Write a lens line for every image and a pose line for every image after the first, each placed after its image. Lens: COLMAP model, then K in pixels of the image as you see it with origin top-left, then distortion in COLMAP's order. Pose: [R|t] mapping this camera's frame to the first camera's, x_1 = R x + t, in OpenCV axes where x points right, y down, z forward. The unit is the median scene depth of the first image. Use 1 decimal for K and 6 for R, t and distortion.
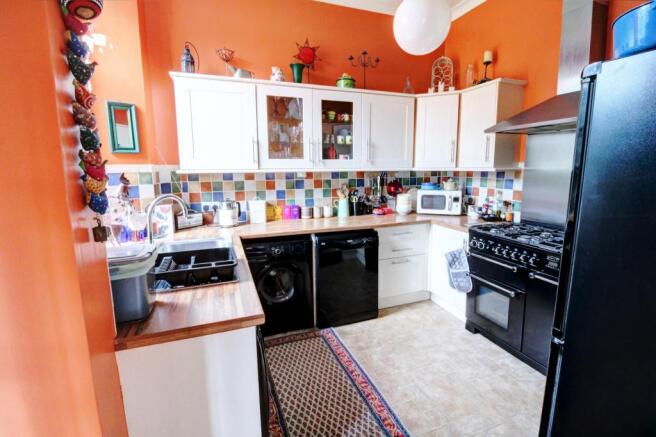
lens RADIAL K [[306.7, 0, 333.3], [0, 306.7, 217.6], [0, 0, 1]] dist [-0.013033, -0.001713]
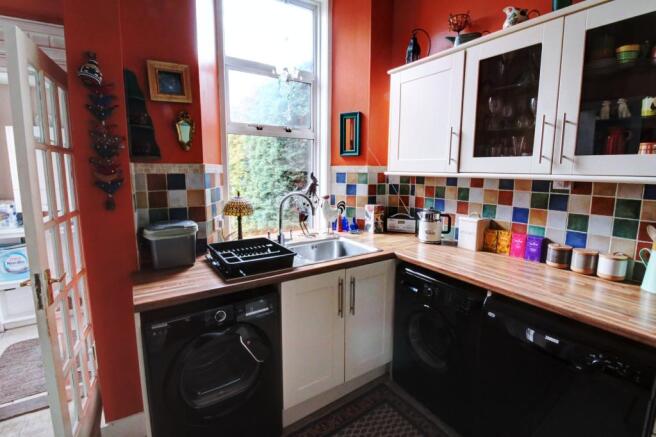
lens RADIAL K [[306.7, 0, 328.2], [0, 306.7, 213.6], [0, 0, 1]] dist [-0.013033, -0.001713]
pose [[0.220201, 0.152010, -0.963538, 0.336112], [-0.164250, 0.979457, 0.116985, -0.087912], [0.961527, 0.132501, 0.240645, 0.495731]]
